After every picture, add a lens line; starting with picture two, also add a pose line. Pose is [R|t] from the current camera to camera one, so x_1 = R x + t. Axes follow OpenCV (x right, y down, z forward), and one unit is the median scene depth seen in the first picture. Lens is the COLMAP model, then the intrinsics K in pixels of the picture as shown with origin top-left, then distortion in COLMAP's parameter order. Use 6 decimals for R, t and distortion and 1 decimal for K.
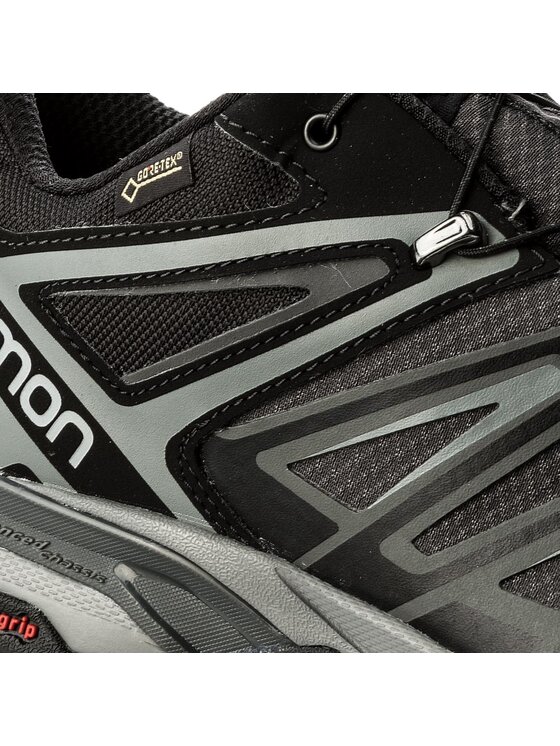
lens RADIAL K [[1840.0, 0, 279.2], [0, 1840.0, 372.0], [0, 0, 1]] dist [0.370927, 0.000000]
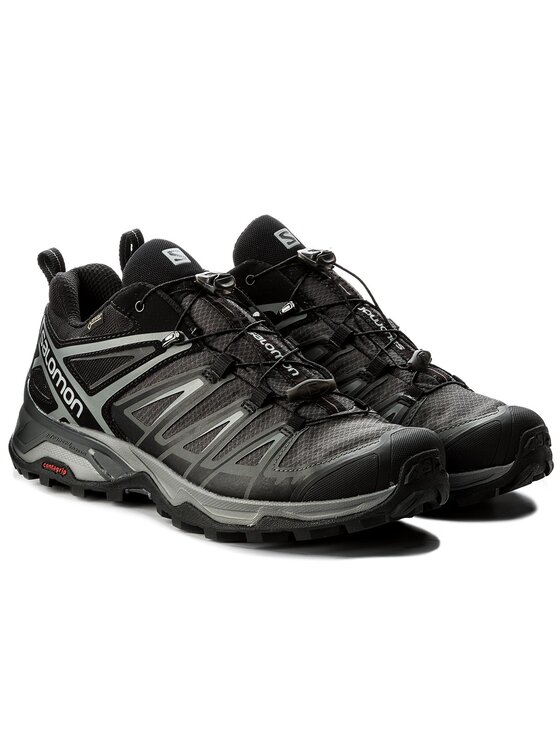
lens RADIAL K [[3046.1, 0, 280.0], [0, 3046.1, 373.3], [0, 0, 1]] dist [0.279028, 0.000000]
pose [[0.942555, -0.014233, -0.333747, 1.961280], [-0.007794, 0.997883, -0.064567, 0.314157], [0.333959, 0.063459, 0.940449, -3.761966]]
